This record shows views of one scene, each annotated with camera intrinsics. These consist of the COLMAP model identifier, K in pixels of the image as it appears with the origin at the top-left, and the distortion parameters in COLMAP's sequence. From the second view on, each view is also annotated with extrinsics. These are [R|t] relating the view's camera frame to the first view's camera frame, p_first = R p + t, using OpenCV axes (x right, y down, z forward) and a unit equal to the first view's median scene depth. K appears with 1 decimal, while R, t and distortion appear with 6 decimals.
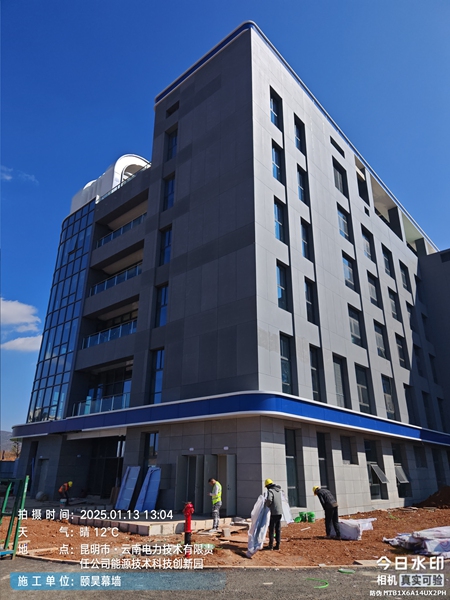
lens RADIAL K [[408.0, 0, 225.0], [0, 408.0, 300.0], [0, 0, 1]] dist [0.112139, -0.118809]
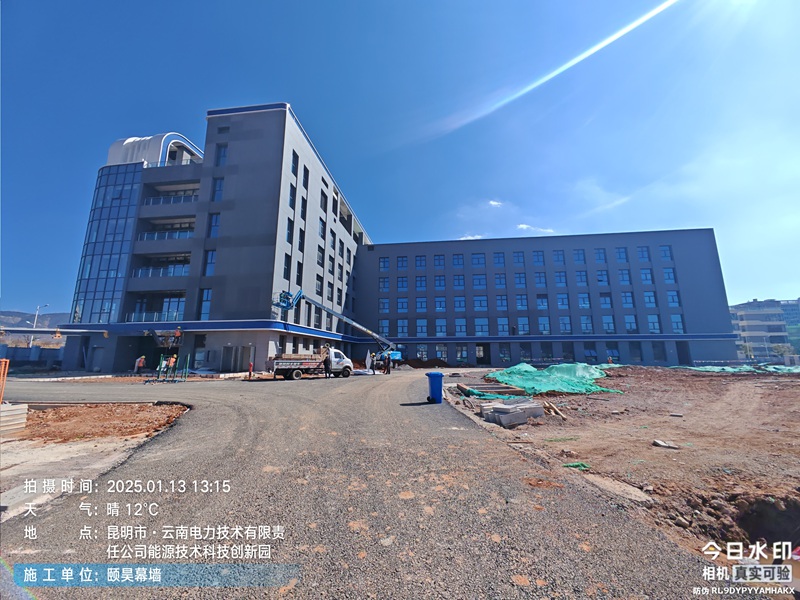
lens RADIAL K [[303.3, 0, 400.0], [0, 303.3, 300.0], [0, 0, 1]] dist [-0.000680, -0.000057]
pose [[0.830791, 0.090583, 0.549164, -0.158392], [-0.202693, 0.968154, 0.146945, -0.167265], [-0.518365, -0.233393, 0.822694, -0.431607]]
